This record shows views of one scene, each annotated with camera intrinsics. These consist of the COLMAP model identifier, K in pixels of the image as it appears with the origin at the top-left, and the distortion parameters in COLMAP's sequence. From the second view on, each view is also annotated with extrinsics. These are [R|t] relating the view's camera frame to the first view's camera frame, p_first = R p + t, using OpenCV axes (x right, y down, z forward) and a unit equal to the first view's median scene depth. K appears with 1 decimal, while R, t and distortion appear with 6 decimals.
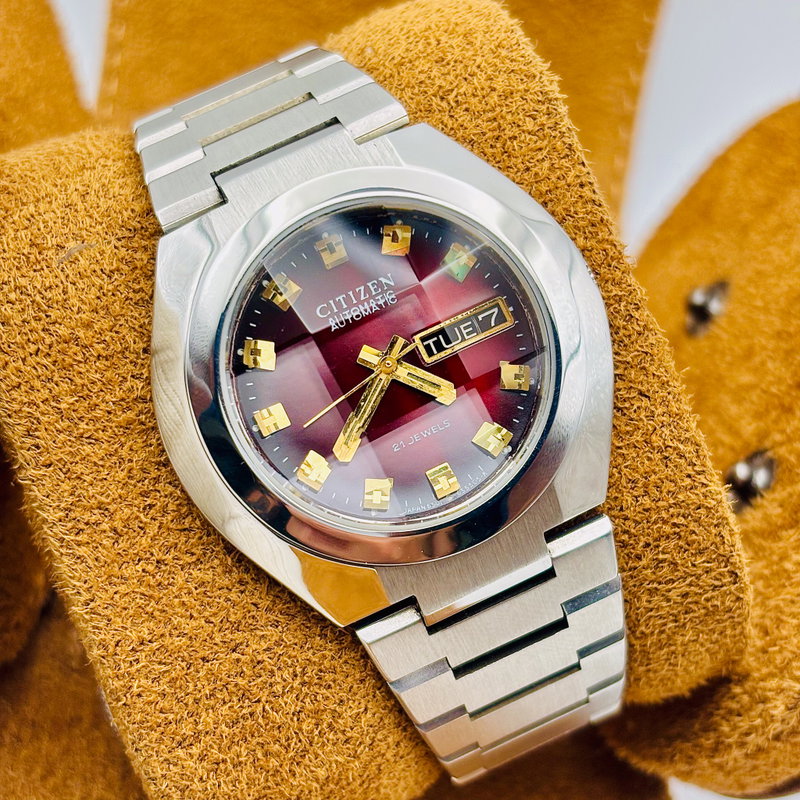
lens RADIAL K [[1749.3, 0, 421.3], [0, 1749.3, 451.3], [0, 0, 1]] dist [0.216318, 0.000000]
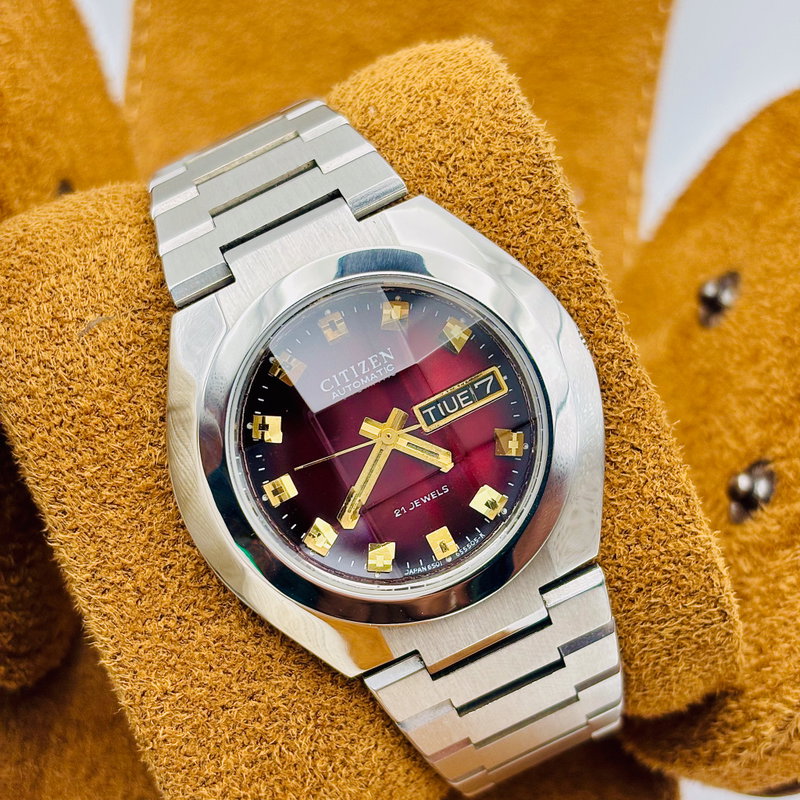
lens RADIAL K [[1749.3, 0, 421.5], [0, 1749.3, 441.0], [0, 0, 1]] dist [0.216318, 0.000000]
pose [[0.999090, -0.010942, -0.041215, 0.042020], [0.015055, 0.994787, 0.100856, -0.144852], [0.039897, -0.101385, 0.994047, -0.048081]]
